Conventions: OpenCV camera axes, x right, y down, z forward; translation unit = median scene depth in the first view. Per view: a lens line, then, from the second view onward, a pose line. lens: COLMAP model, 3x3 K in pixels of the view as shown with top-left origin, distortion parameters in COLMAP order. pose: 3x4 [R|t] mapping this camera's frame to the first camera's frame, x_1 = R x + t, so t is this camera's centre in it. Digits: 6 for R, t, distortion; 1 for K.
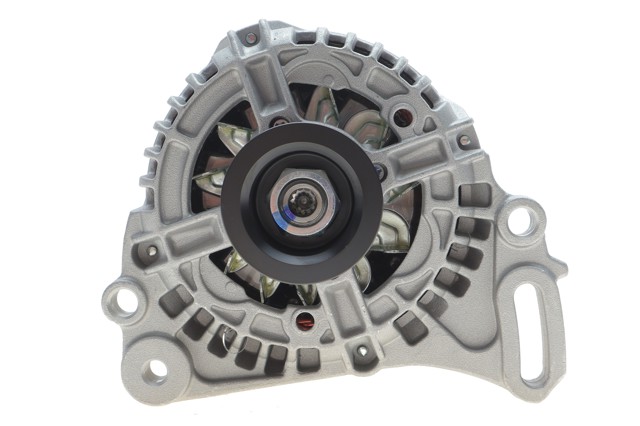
lens RADIAL K [[1123.5, 0, 320.0], [0, 1123.5, 213.0], [0, 0, 1]] dist [-0.013962, 0.039714]
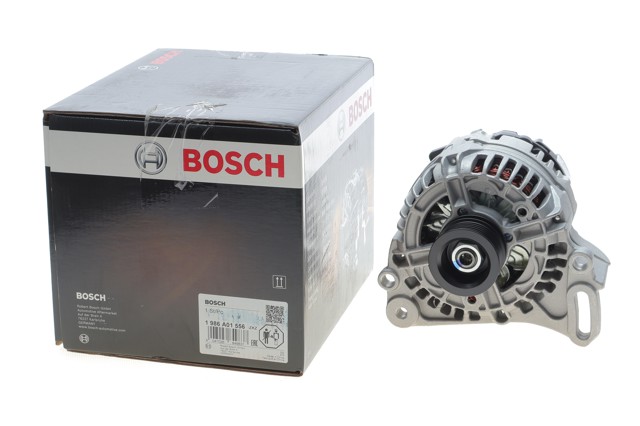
lens RADIAL K [[1123.5, 0, 320.0], [0, 1123.5, 213.0], [0, 0, 1]] dist [-0.013962, 0.039714]
pose [[0.963193, 0.073656, -0.258524, 0.243197], [-0.014037, 0.974198, 0.225260, -0.528329], [0.268445, -0.213340, 0.939374, -1.012285]]
